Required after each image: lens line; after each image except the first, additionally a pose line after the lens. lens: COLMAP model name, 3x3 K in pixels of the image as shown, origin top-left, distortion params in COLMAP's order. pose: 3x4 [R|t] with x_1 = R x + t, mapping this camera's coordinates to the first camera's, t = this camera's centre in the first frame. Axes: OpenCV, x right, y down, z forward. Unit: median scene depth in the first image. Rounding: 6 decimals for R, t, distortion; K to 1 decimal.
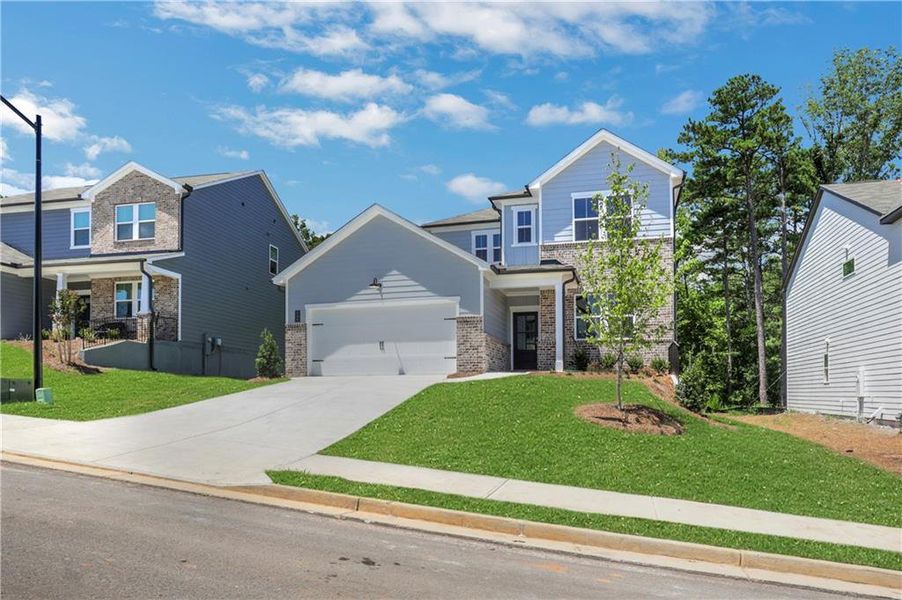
lens RADIAL K [[595.3, 0, 455.5], [0, 595.3, 388.8], [0, 0, 1]] dist [-0.083717, 0.051200]
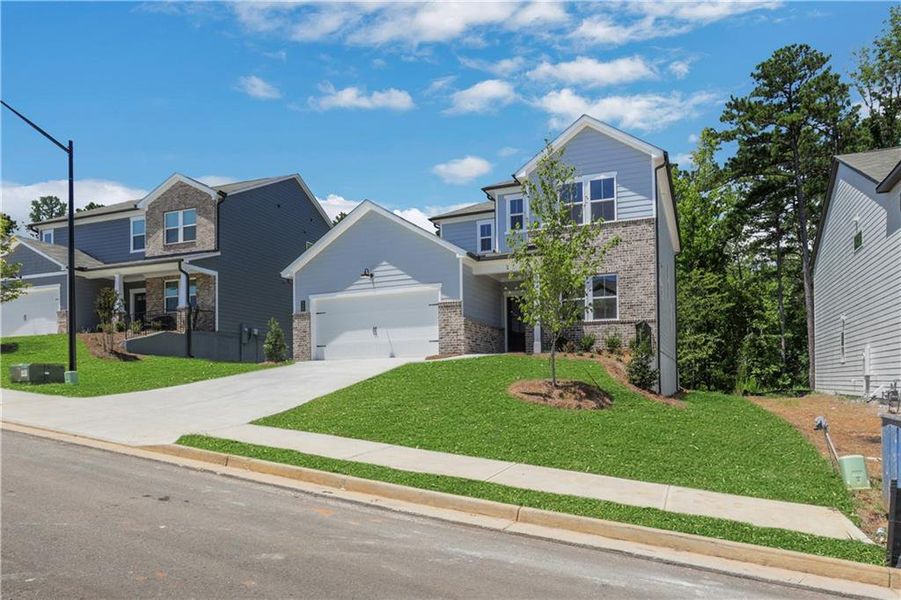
lens RADIAL K [[576.5, 0, 447.3], [0, 576.5, 382.0], [0, 0, 1]] dist [-0.075934, 0.039317]
pose [[0.988876, -0.006278, -0.148611, 0.153292], [0.007553, 0.999939, 0.008016, 0.011921], [0.148552, -0.009049, 0.988863, -0.016328]]
